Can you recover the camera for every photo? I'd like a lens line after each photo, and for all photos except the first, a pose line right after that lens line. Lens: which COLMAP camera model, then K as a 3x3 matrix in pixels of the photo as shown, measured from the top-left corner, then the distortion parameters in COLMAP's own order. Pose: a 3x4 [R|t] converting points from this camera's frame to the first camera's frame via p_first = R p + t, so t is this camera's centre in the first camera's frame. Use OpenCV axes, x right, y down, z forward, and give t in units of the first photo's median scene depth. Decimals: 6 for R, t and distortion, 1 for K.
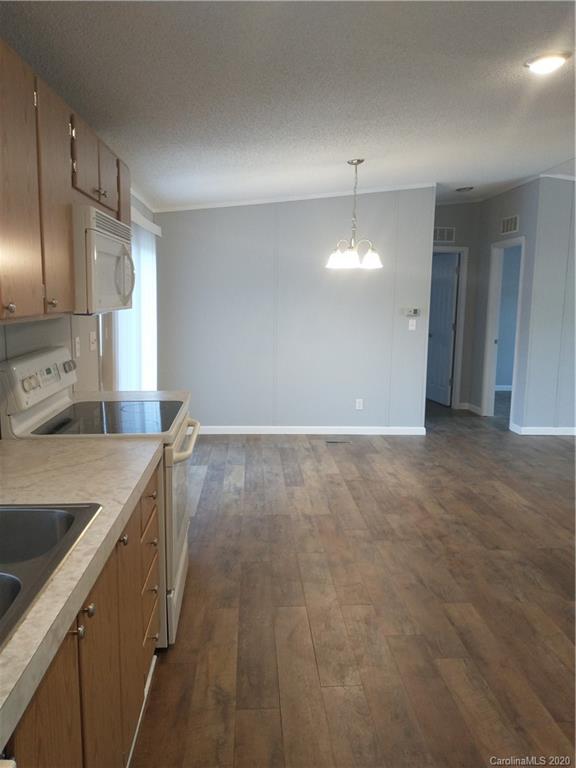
lens RADIAL K [[607.2, 0, 290.5], [0, 607.2, 397.6], [0, 0, 1]] dist [0.085646, -0.157900]
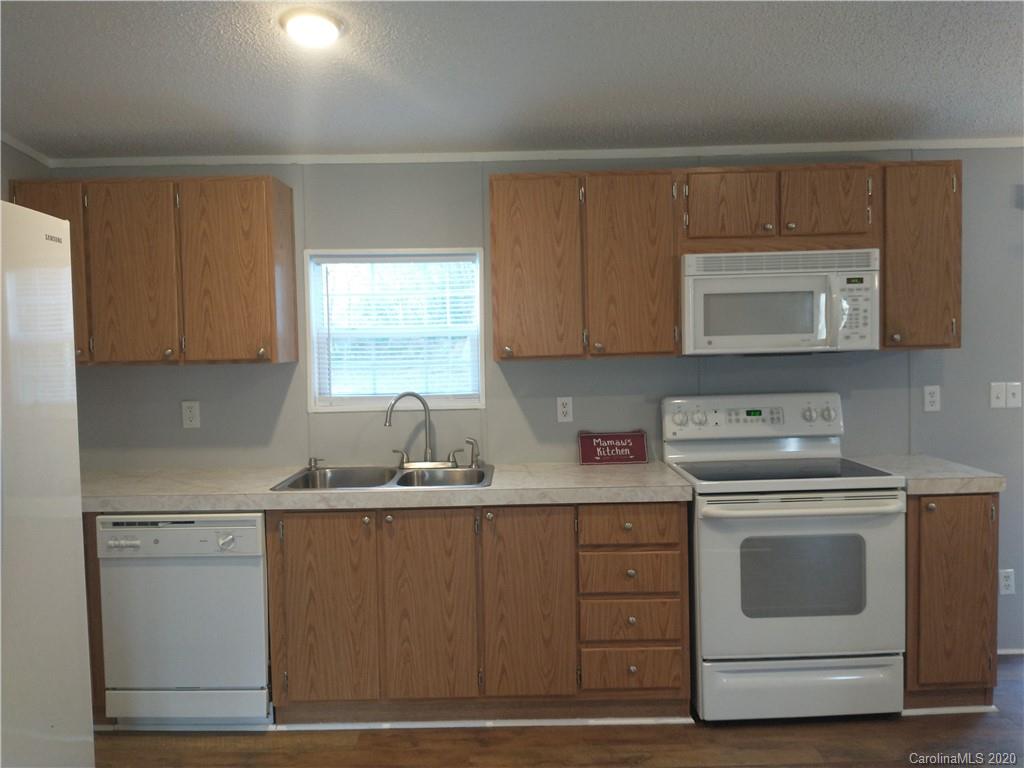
lens RADIAL K [[817.3, 0, 524.5], [0, 817.3, 383.6], [0, 0, 1]] dist [0.073623, -0.154762]
pose [[-0.071575, 0.040159, -0.996626, 0.640546], [-0.143265, 0.988415, 0.050117, -0.067897], [0.987093, 0.146369, -0.064992, 0.473053]]
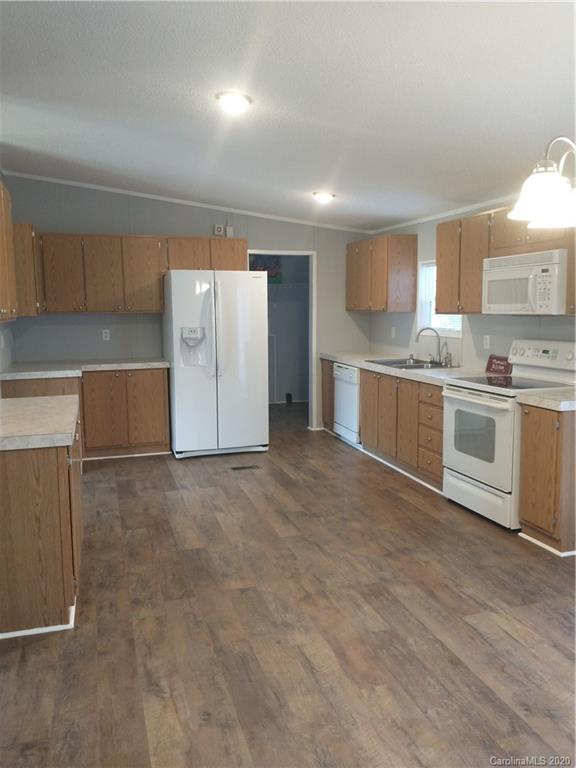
lens RADIAL K [[613.0, 0, 304.4], [0, 613.0, 386.0], [0, 0, 1]] dist [0.073623, -0.154762]
pose [[-0.965198, 0.028369, -0.259978, 0.426517], [-0.048605, 0.957319, 0.284917, -0.258626], [0.256964, 0.287637, -0.922624, 1.575536]]
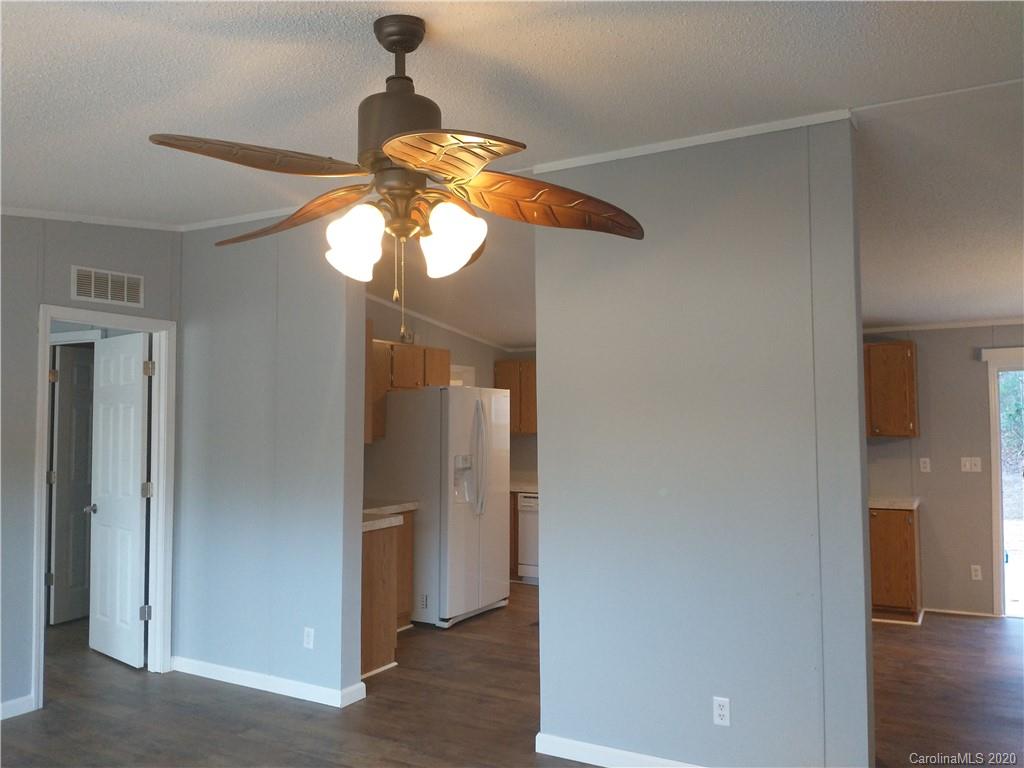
lens RADIAL K [[802.0, 0, 526.6], [0, 802.0, 383.5], [0, 0, 1]] dist [0.003594, -0.066172]
pose [[-0.542553, -0.057721, -0.838036, 1.495488], [-0.142897, 0.989438, 0.024364, -0.158030], [0.827778, 0.132972, -0.545070, 1.056431]]
